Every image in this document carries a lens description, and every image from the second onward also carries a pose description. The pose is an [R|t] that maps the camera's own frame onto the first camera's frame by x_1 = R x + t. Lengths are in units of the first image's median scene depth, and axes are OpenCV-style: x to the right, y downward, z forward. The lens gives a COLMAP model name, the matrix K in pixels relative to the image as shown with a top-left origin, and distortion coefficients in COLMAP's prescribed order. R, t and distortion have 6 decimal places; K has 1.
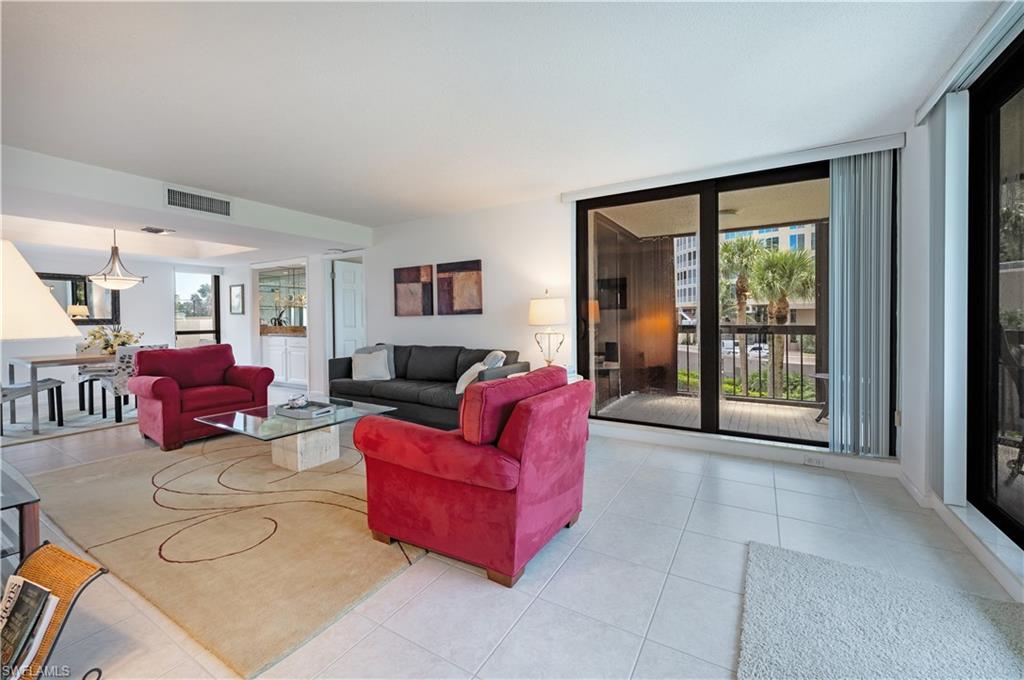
lens RADIAL K [[419.7, 0, 514.4], [0, 419.7, 338.7], [0, 0, 1]] dist [-0.001126, 0.000045]
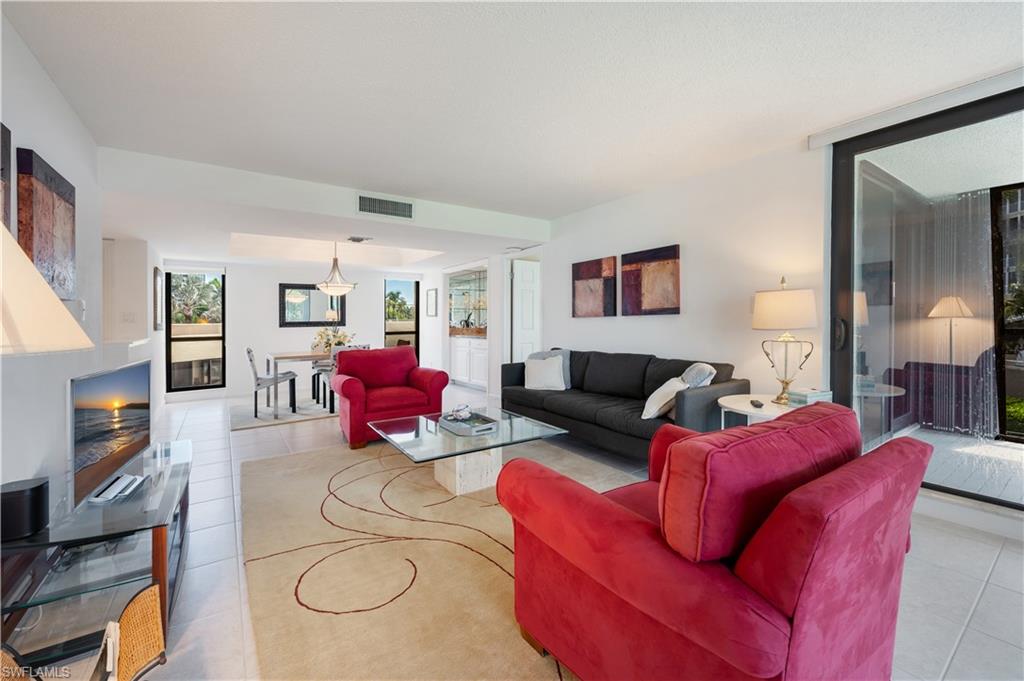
lens RADIAL K [[419.7, 0, 514.4], [0, 419.7, 339.2], [0, 0, 1]] dist [-0.001126, 0.000045]
pose [[0.908559, 0.016010, -0.417449, -0.032644], [-0.016850, 0.999857, 0.001672, -0.009259], [0.417416, 0.005515, 0.908699, 0.183121]]
